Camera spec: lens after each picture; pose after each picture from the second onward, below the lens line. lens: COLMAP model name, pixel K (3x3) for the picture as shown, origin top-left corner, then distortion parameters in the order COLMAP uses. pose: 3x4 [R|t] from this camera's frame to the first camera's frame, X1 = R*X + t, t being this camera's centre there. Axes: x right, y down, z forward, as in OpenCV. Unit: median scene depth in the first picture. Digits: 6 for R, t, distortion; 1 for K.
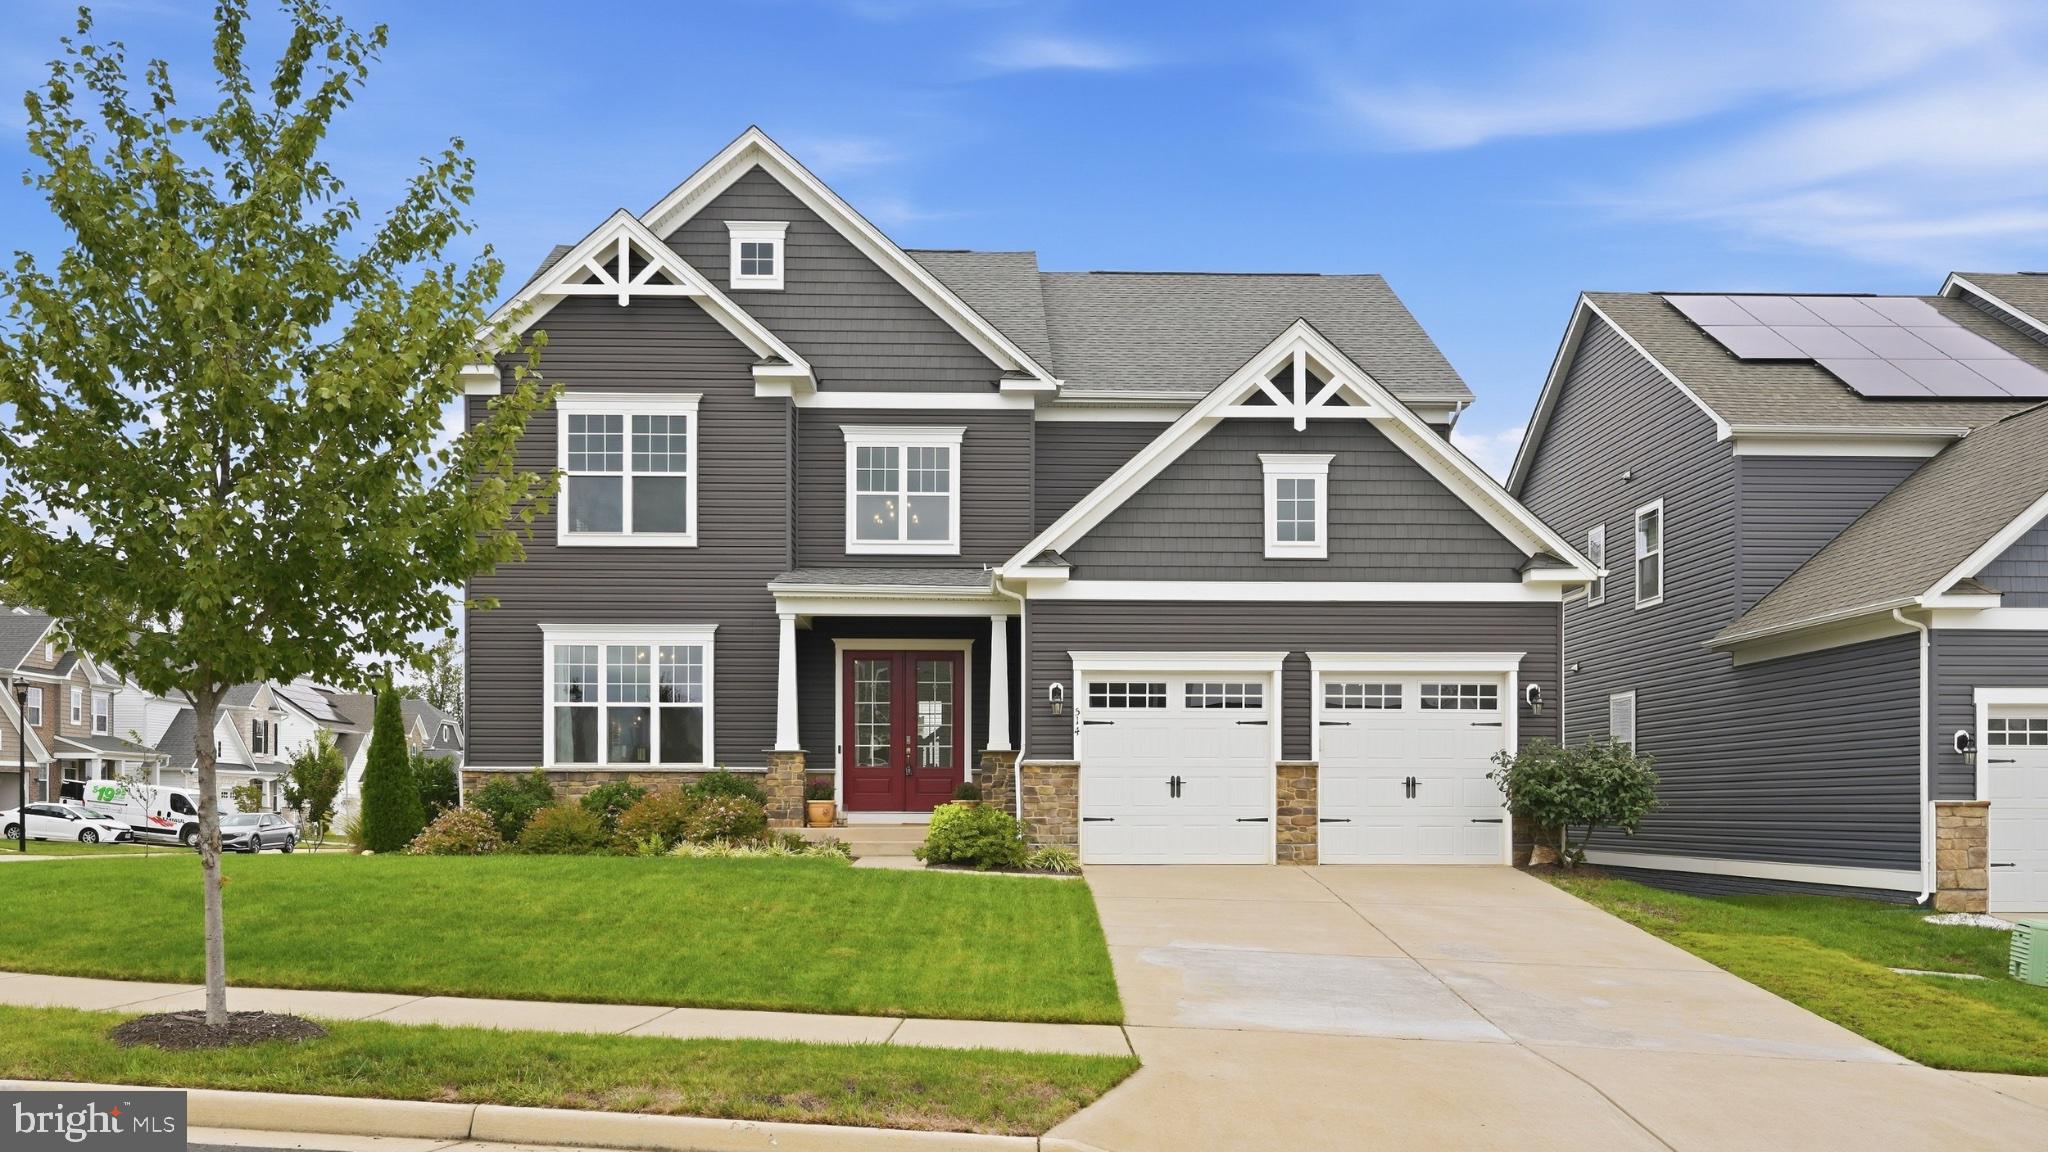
lens RADIAL K [[1600.1, 0, 1023.7], [0, 1600.1, 799.9], [0, 0, 1]] dist [-0.004466, -0.005970]
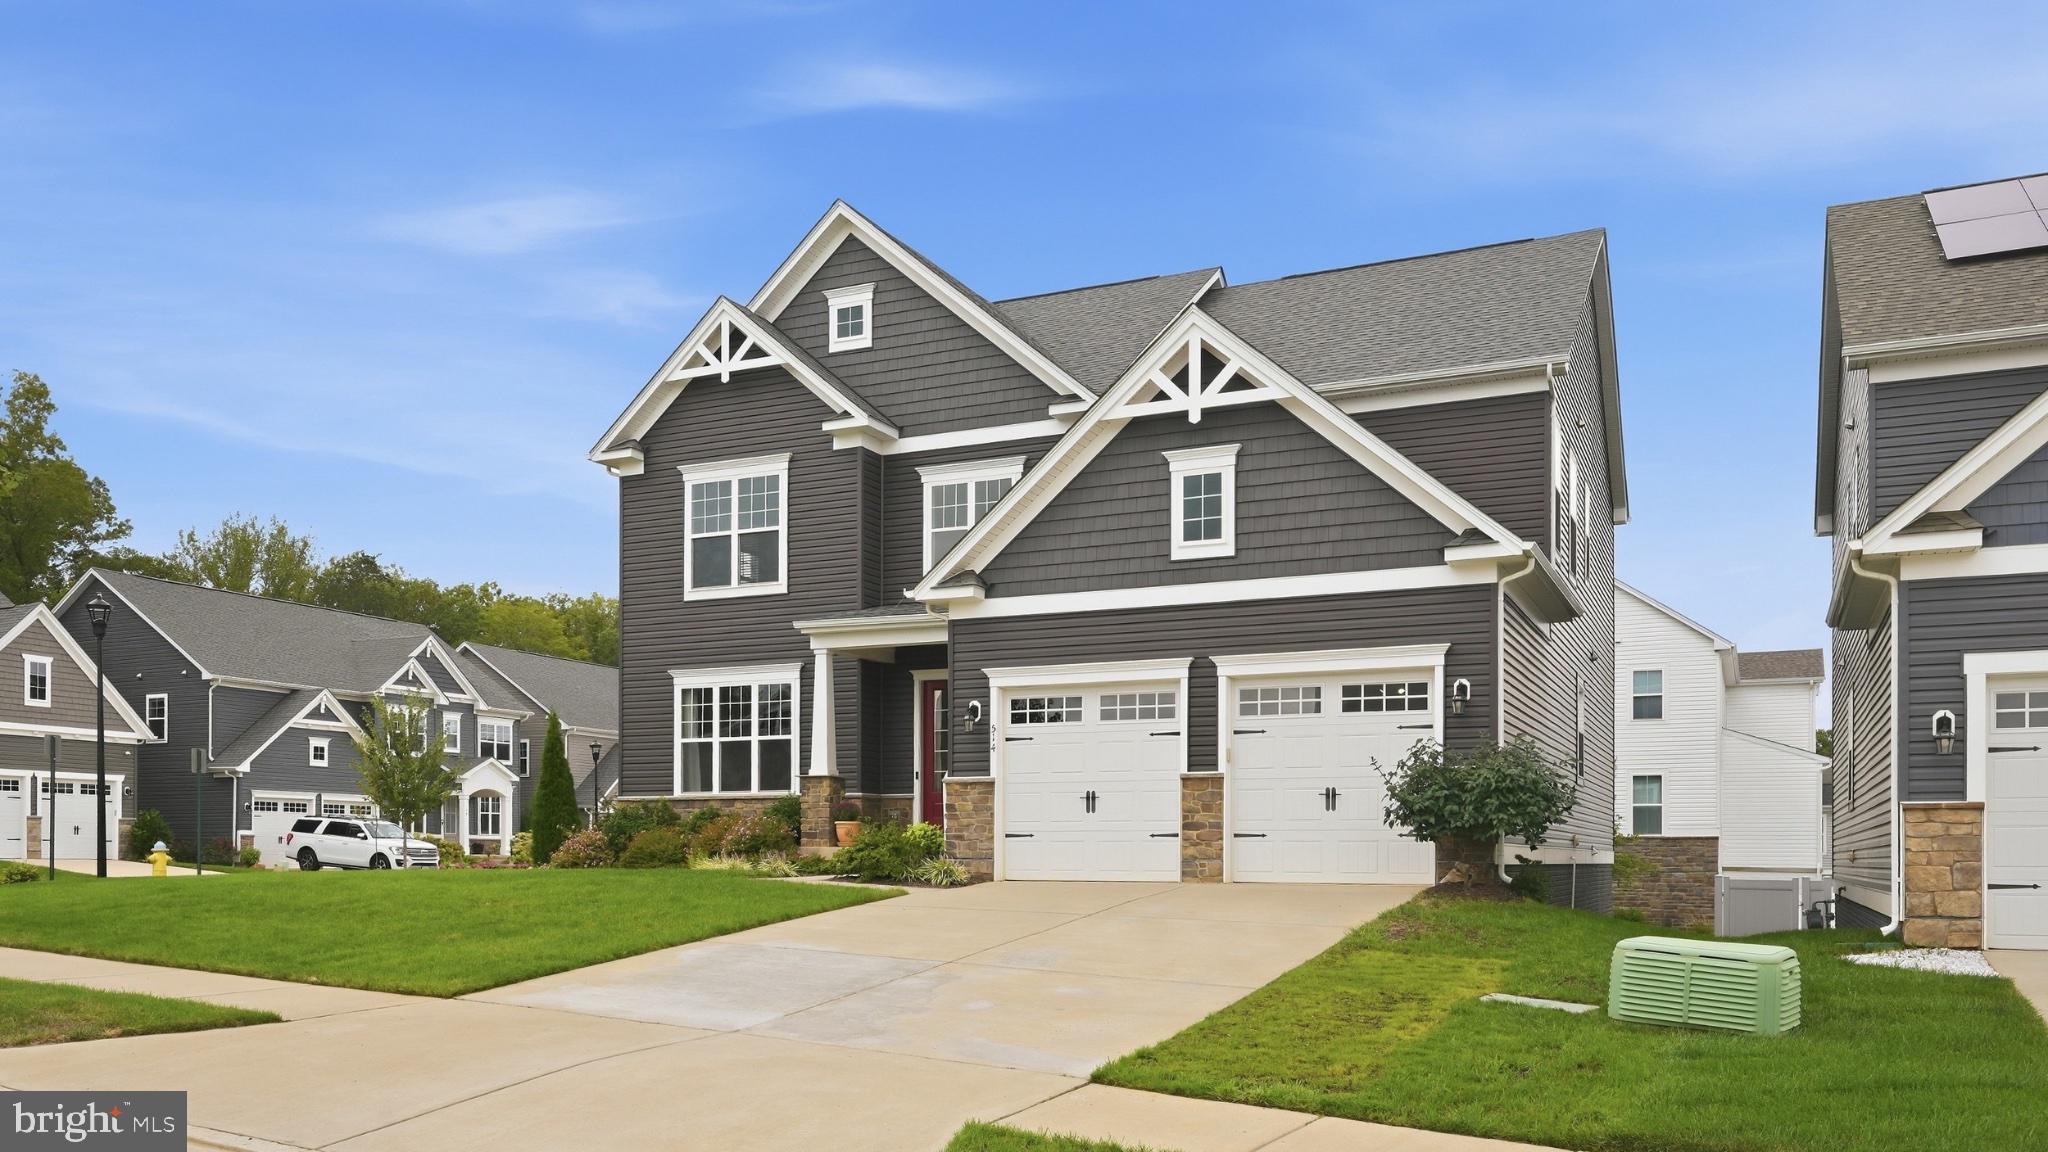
lens RADIAL K [[1597.6, 0, 1023.4], [0, 1597.6, 859.5], [0, 0, 1]] dist [-0.006618, -0.001064]
pose [[0.893155, 0.001582, -0.449747, 0.498691], [0.000061, 0.999993, 0.003640, 0.023640], [0.449750, -0.003279, 0.893149, 0.107502]]
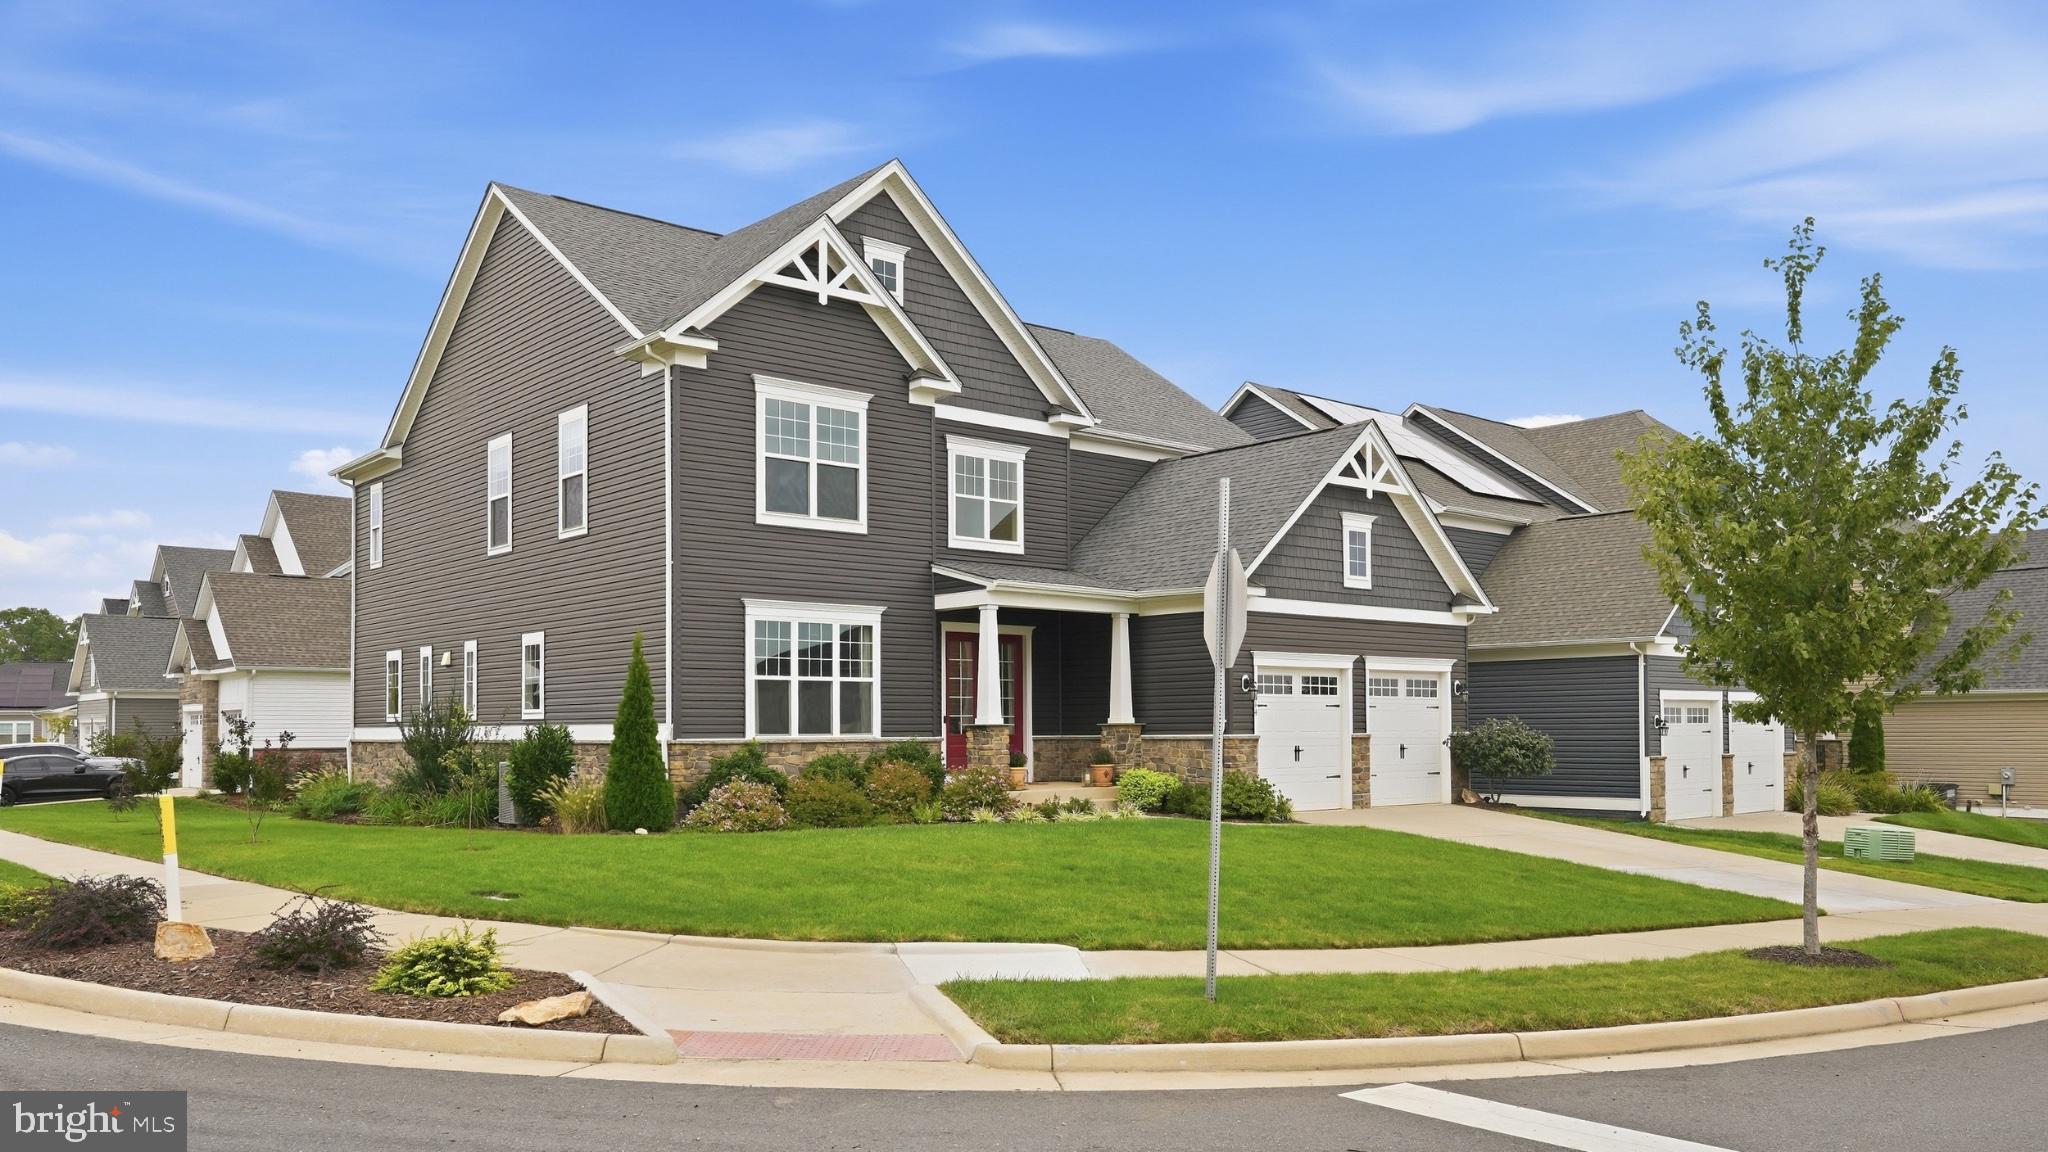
lens RADIAL K [[1515.5, 0, 1023.6], [0, 1515.5, 692.1], [0, 0, 1]] dist [-0.005445, -0.000735]
pose [[0.780258, 0.010355, 0.625372, -0.878115], [0.003204, 0.999784, -0.020551, -0.034173], [-0.625449, 0.018039, 0.780056, 0.153221]]
